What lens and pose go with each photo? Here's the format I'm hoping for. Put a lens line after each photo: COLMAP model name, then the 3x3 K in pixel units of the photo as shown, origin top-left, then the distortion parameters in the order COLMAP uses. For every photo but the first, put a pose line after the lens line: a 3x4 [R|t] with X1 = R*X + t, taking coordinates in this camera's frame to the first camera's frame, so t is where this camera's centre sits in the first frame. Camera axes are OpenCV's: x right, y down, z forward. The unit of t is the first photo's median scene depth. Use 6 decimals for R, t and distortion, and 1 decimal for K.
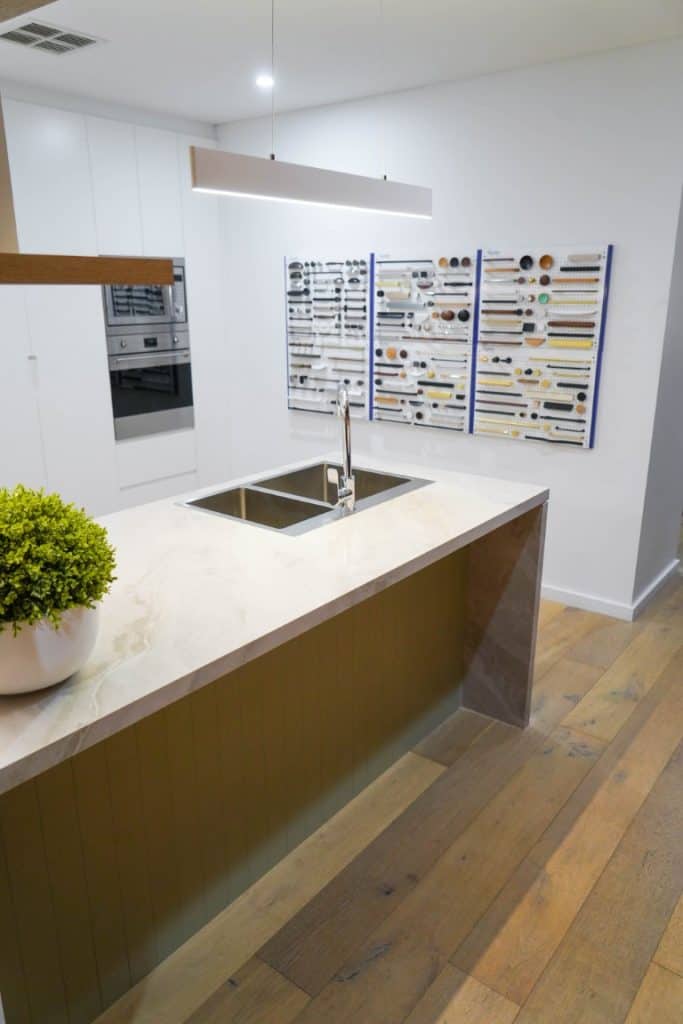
lens RADIAL K [[736.1, 0, 328.5], [0, 736.1, 508.2], [0, 0, 1]] dist [0.004802, 0.002741]
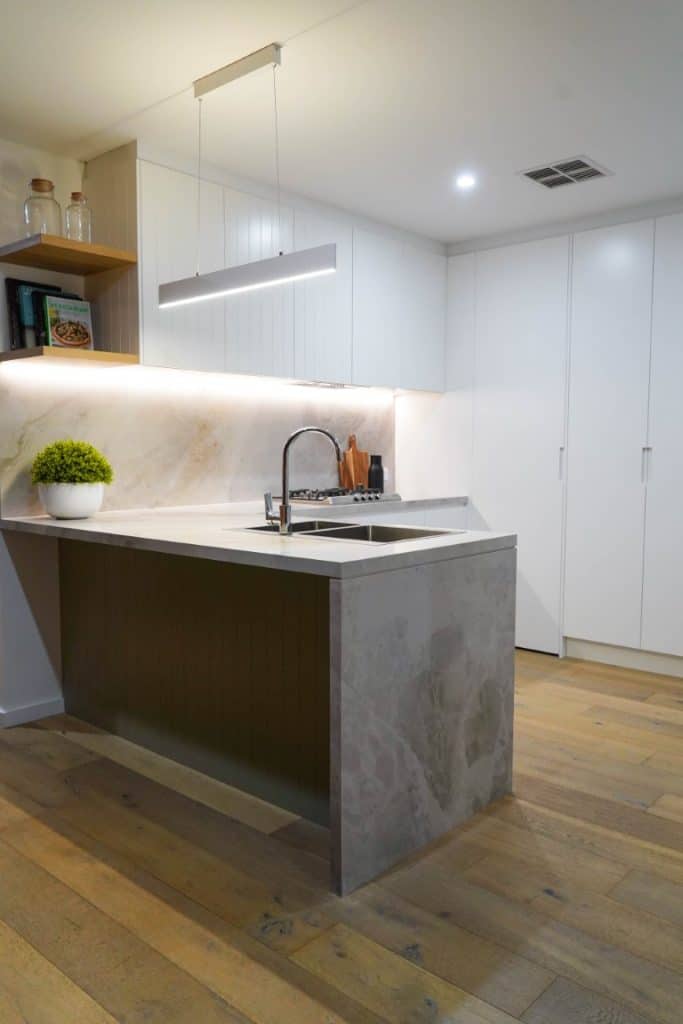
lens RADIAL K [[768.4, 0, 341.5], [0, 768.4, 512.0], [0, 0, 1]] dist [0.002175, 0.006451]
pose [[-0.042255, 0.083281, -0.995630, 0.699440], [-0.291393, 0.952168, 0.092012, -0.096471], [0.955670, 0.294007, -0.015966, 0.633490]]
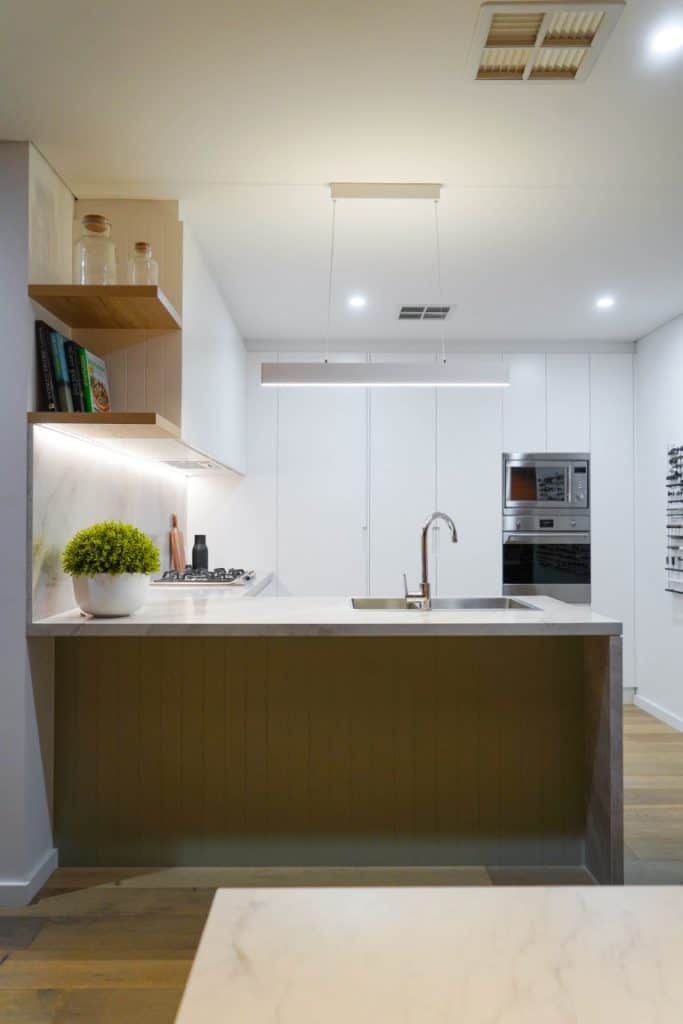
lens RADIAL K [[768.4, 0, 341.5], [0, 768.4, 512.0], [0, 0, 1]] dist [0.002175, 0.006451]
pose [[0.629769, -0.010470, -0.776712, 0.548894], [-0.227637, 0.953522, -0.197425, 0.076729], [0.742679, 0.301141, 0.598115, 0.040817]]
